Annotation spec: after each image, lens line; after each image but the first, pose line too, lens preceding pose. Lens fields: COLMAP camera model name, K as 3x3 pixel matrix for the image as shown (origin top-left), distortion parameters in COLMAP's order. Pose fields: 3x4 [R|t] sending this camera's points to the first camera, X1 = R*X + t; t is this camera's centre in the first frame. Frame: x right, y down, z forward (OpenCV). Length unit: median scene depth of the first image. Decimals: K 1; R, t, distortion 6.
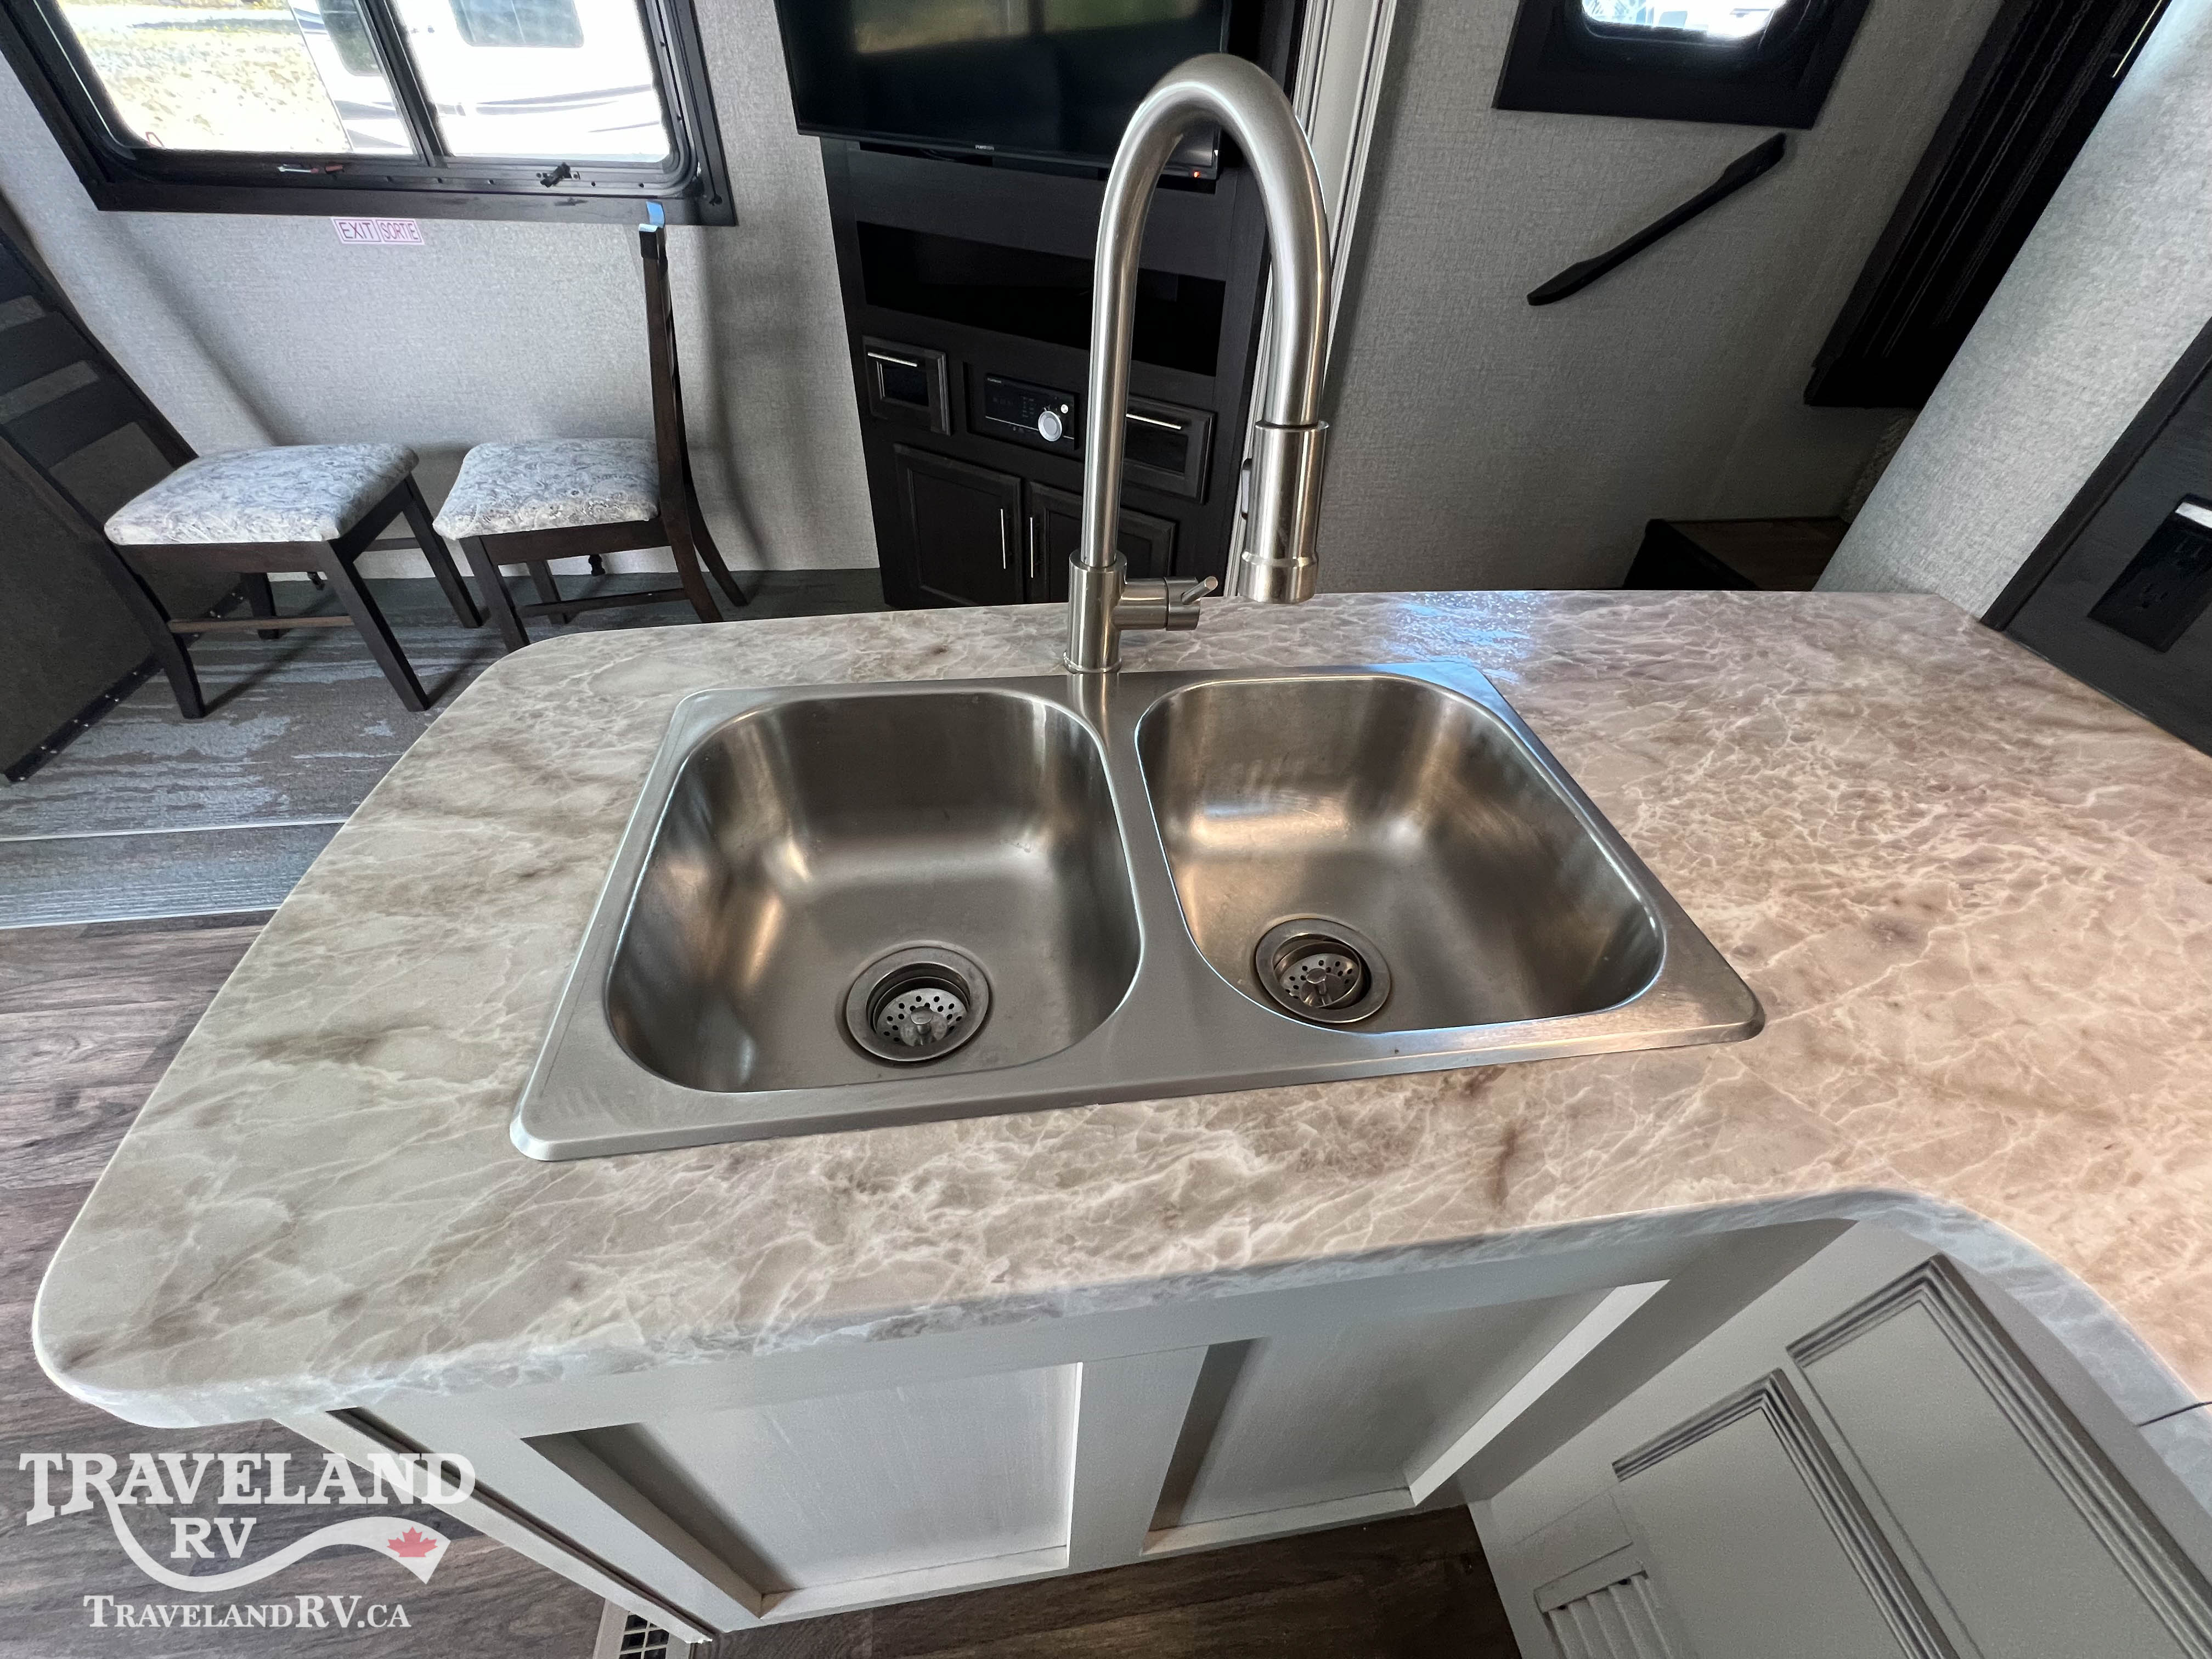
lens RADIAL K [[891.1, 0, 1109.5], [0, 891.1, 828.3], [0, 0, 1]] dist [-0.002286, 0.000886]
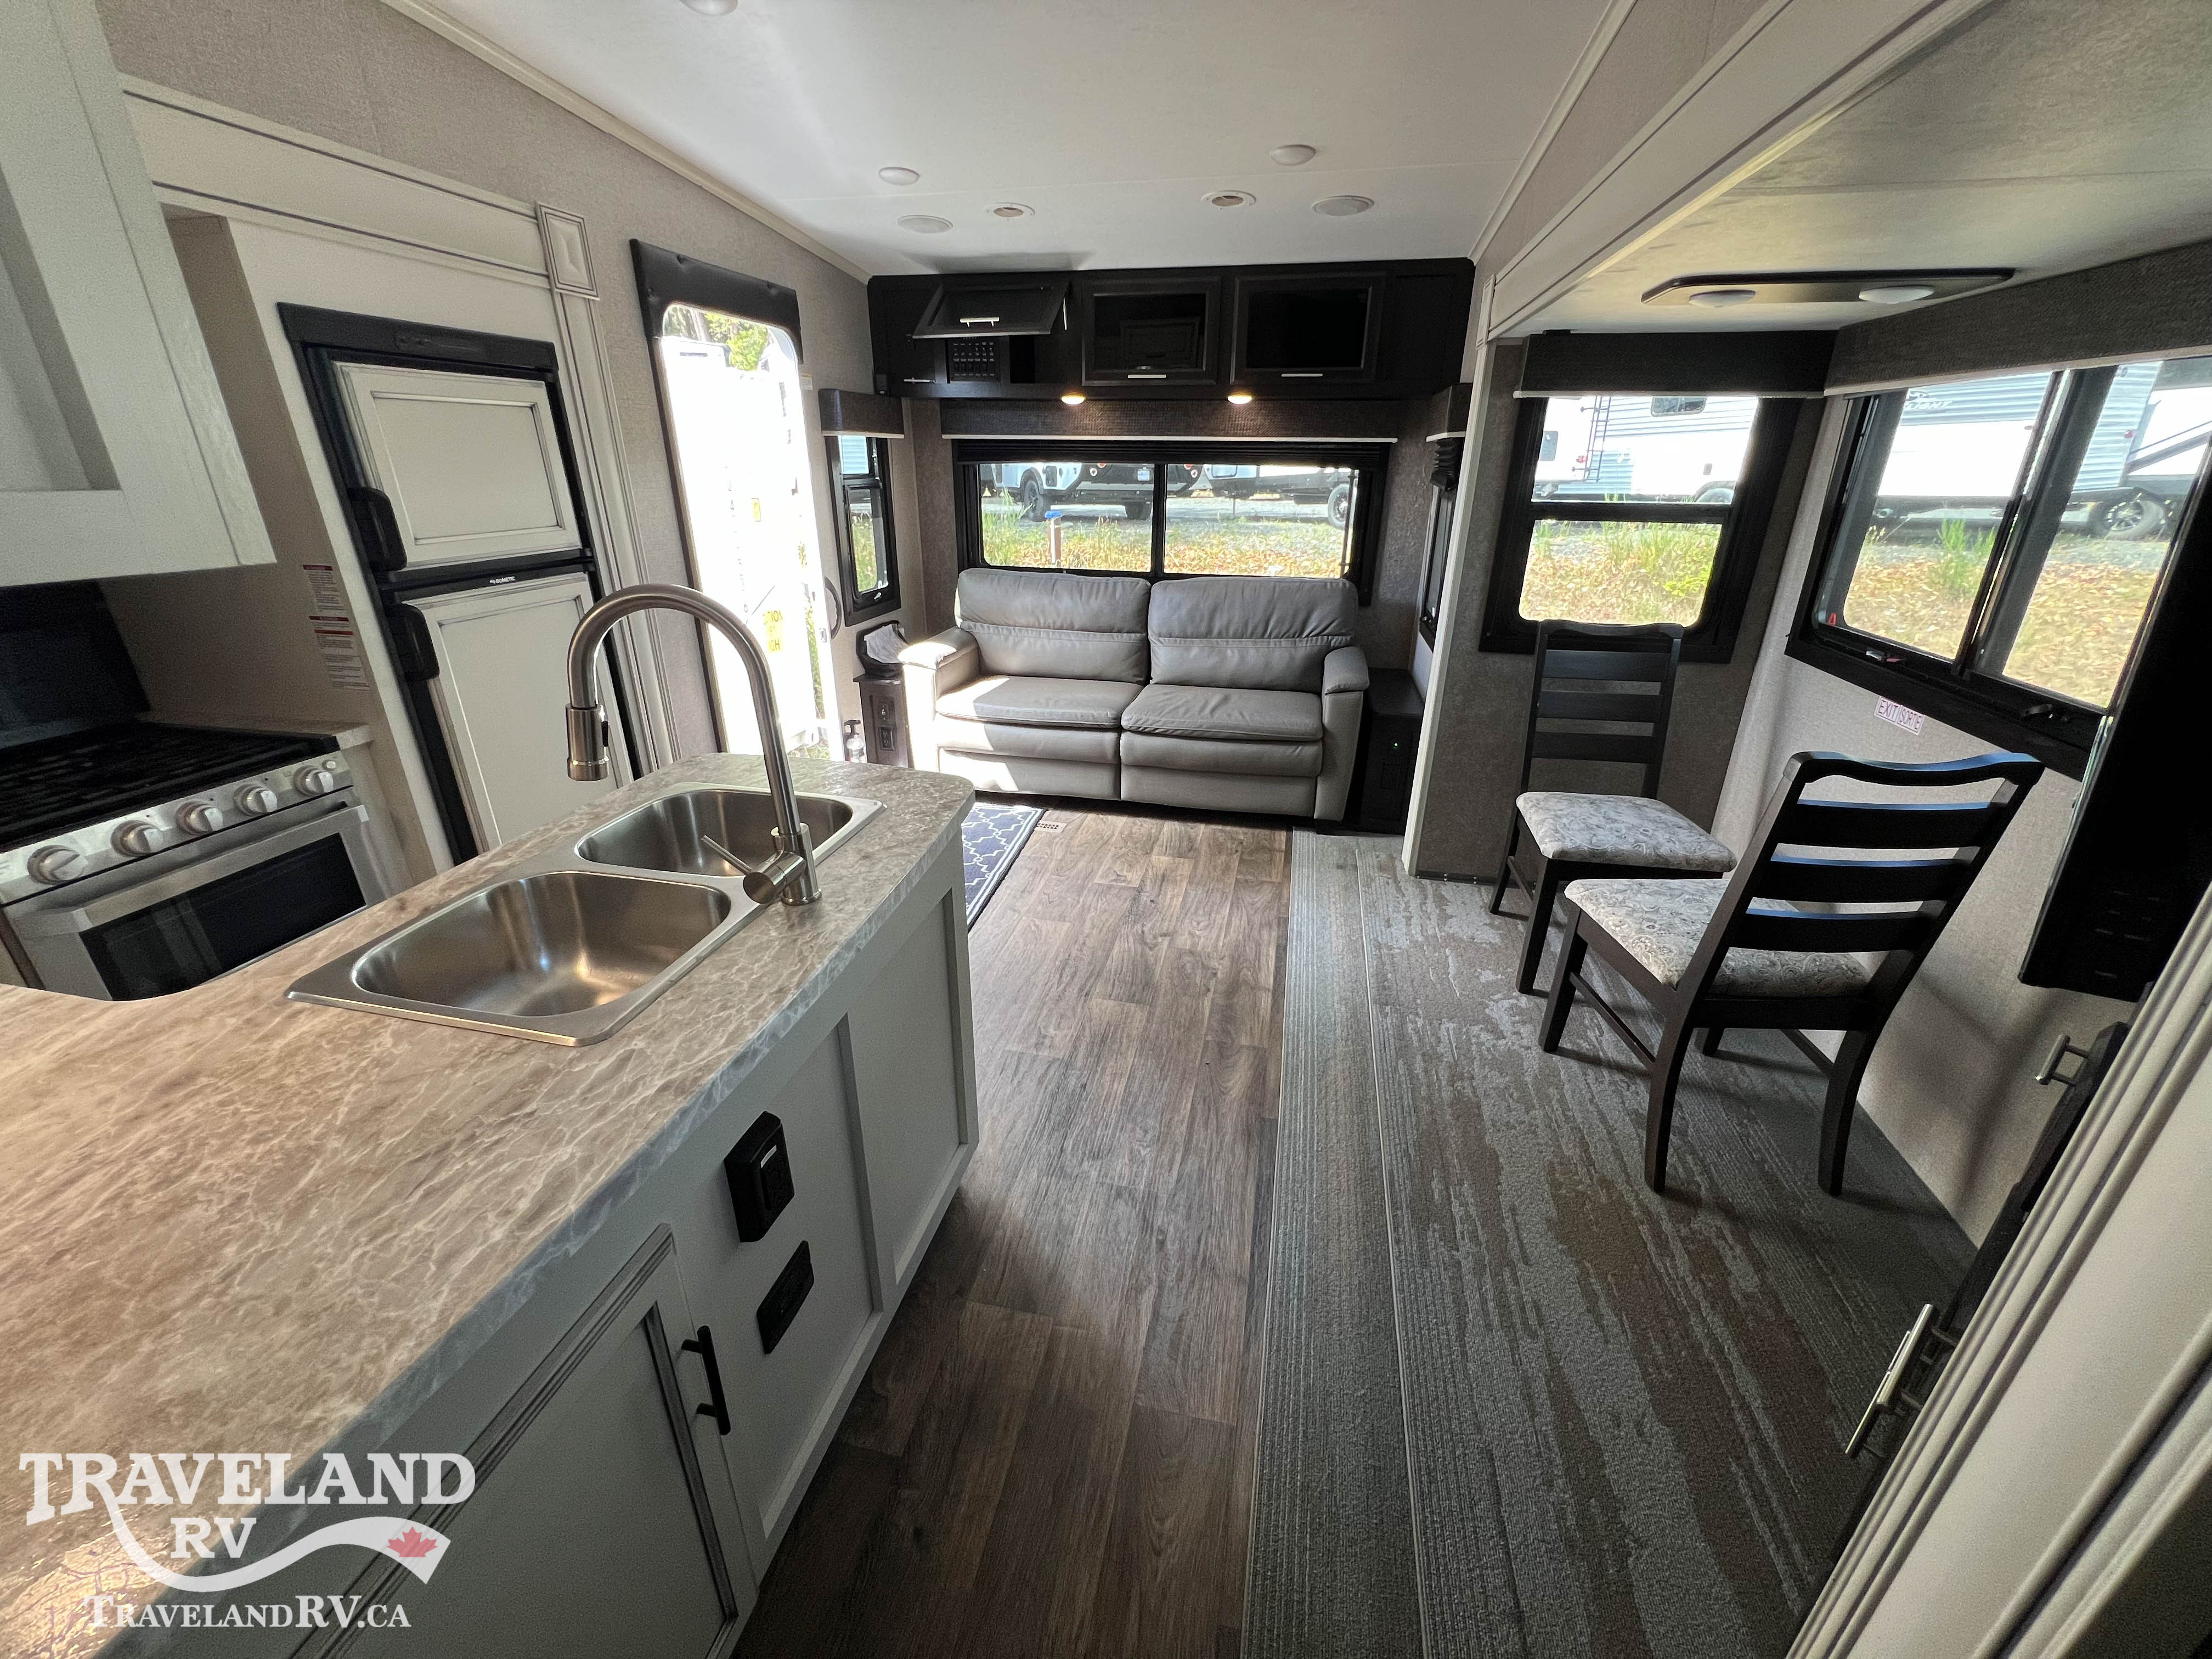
lens RADIAL K [[889.0, 0, 1107.5], [0, 889.0, 828.7], [0, 0, 1]] dist [-0.000530, 0.000415]
pose [[-0.349536, 0.325385, -0.878606, 0.453193], [-0.640708, 0.601203, 0.477544, -0.543971], [0.683607, 0.729849, -0.001666, 0.527996]]
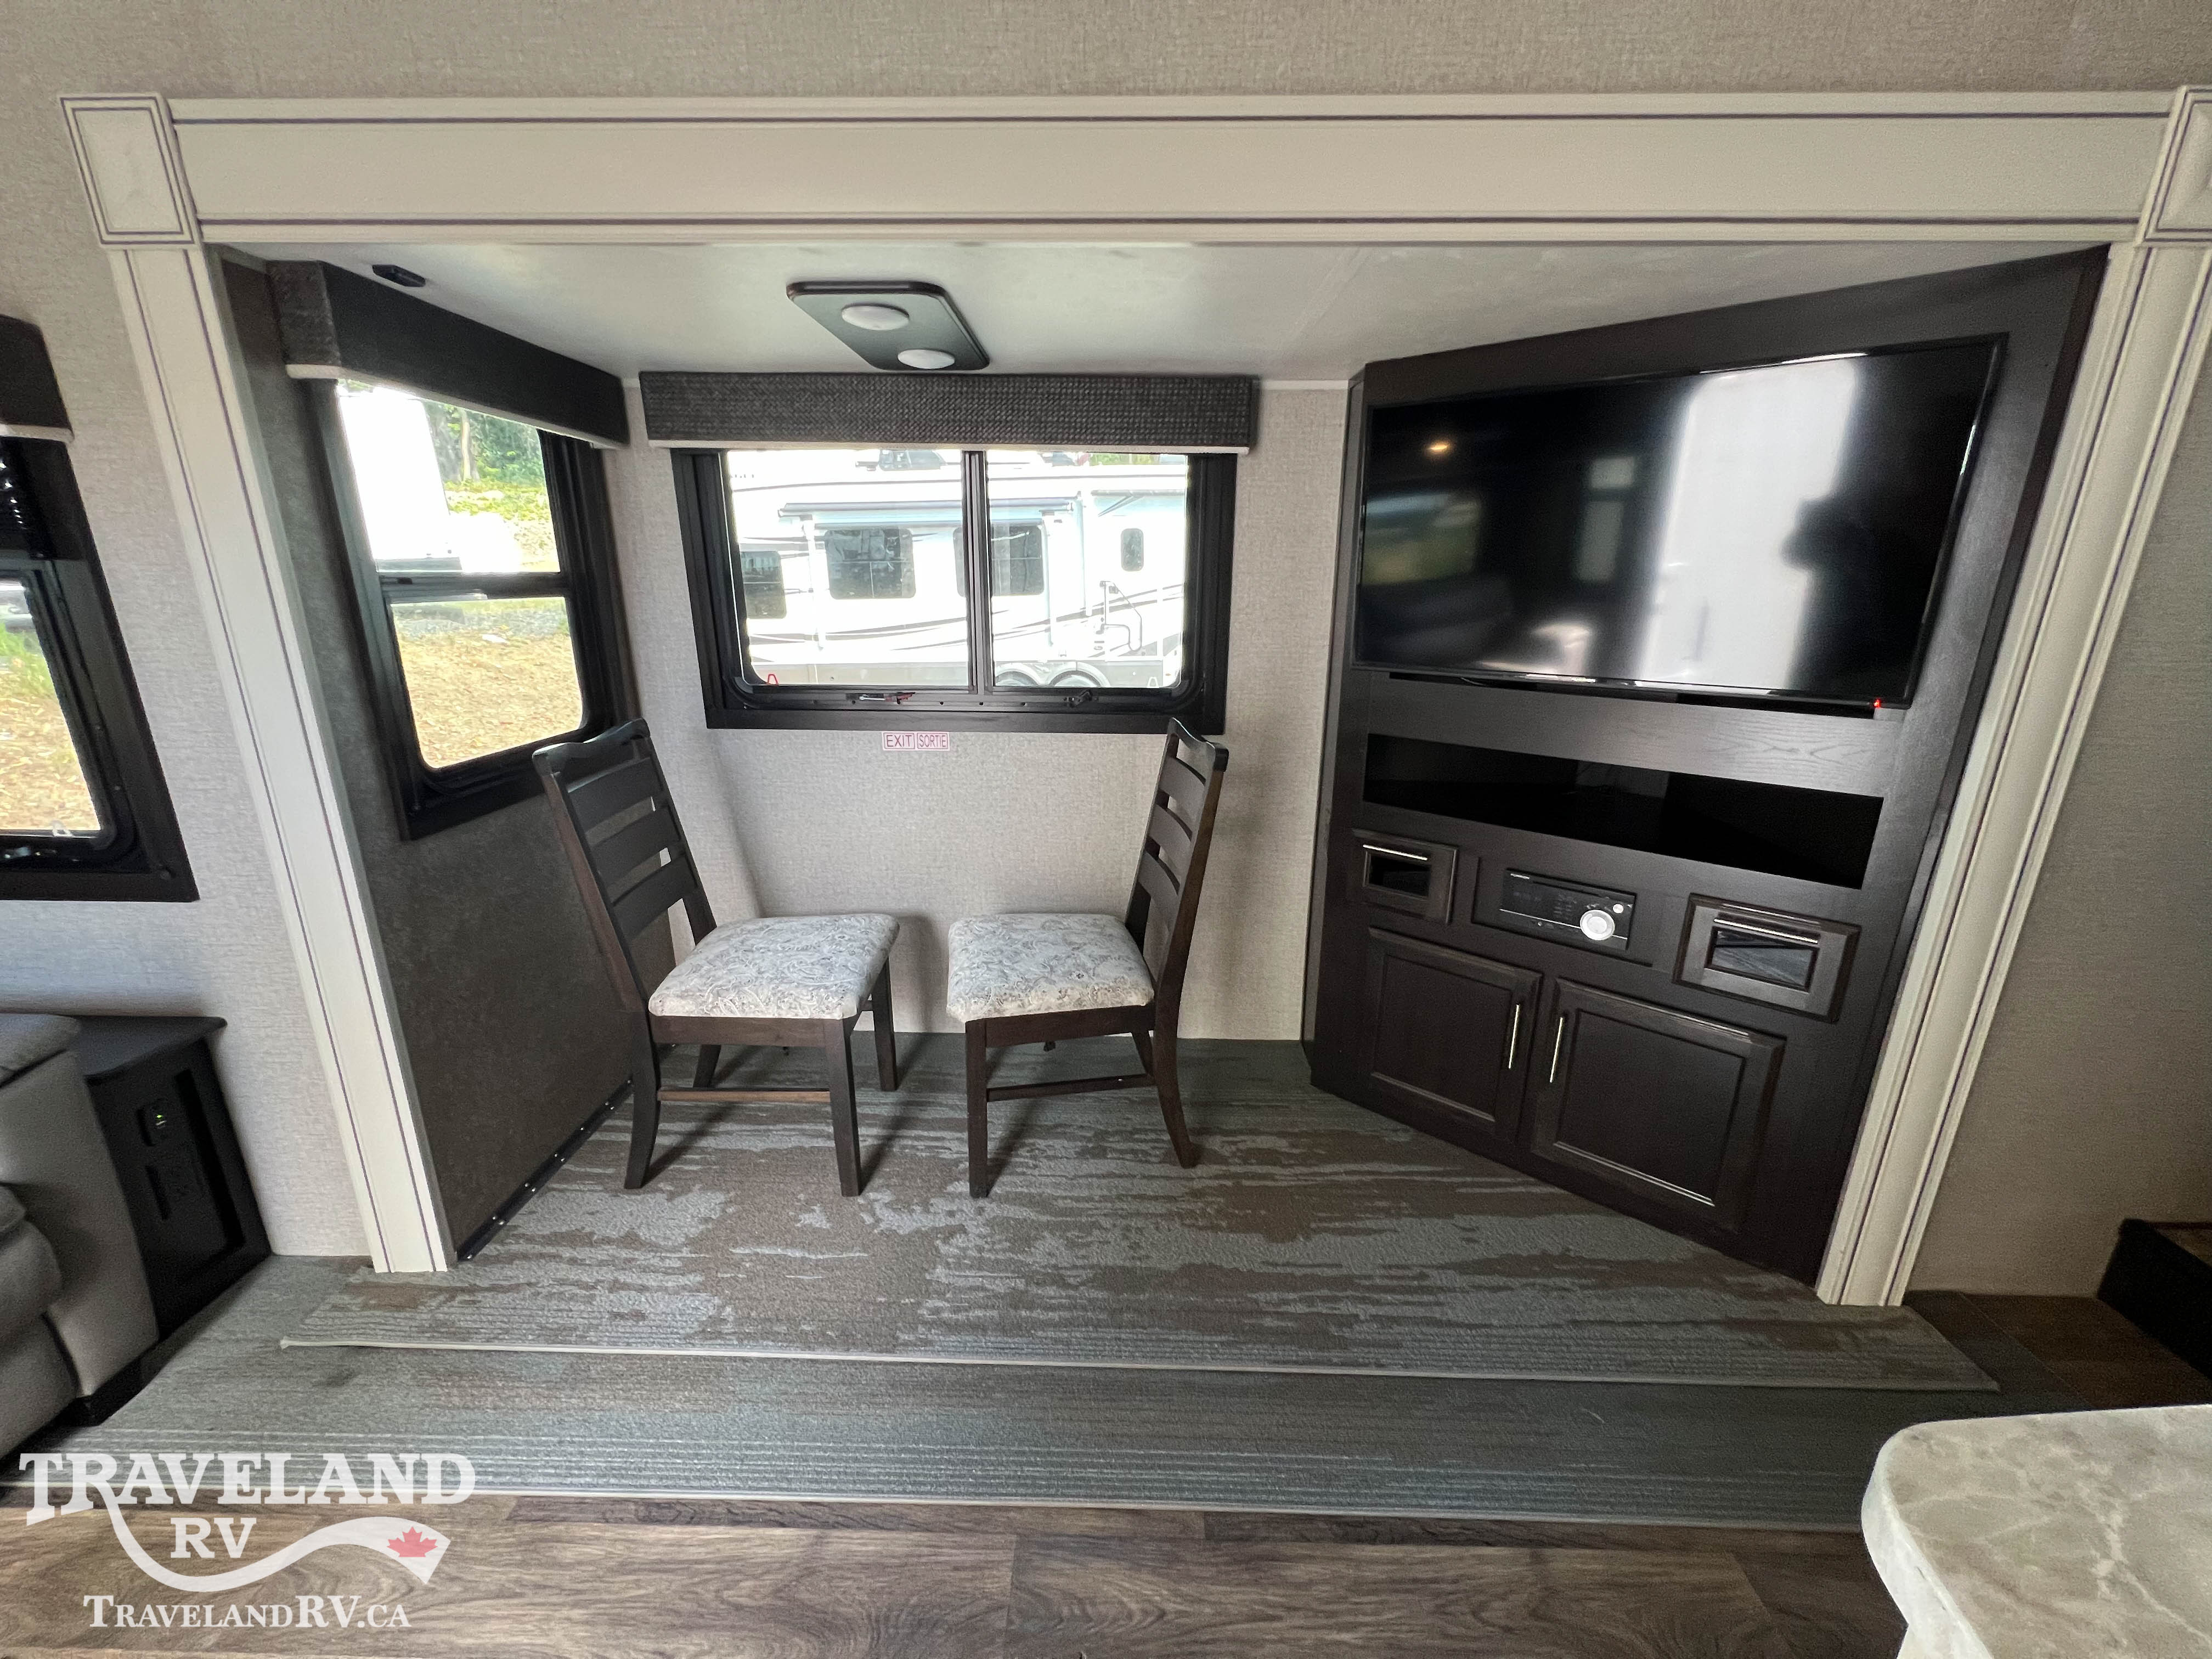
lens RADIAL K [[889.0, 0, 1107.5], [0, 889.0, 828.7], [0, 0, 1]] dist [-0.000530, 0.000415]
pose [[0.986403, 0.012924, -0.163835, -0.429526], [-0.083280, 0.898733, -0.430515, -0.113371], [0.141680, 0.438305, 0.887590, 0.086993]]
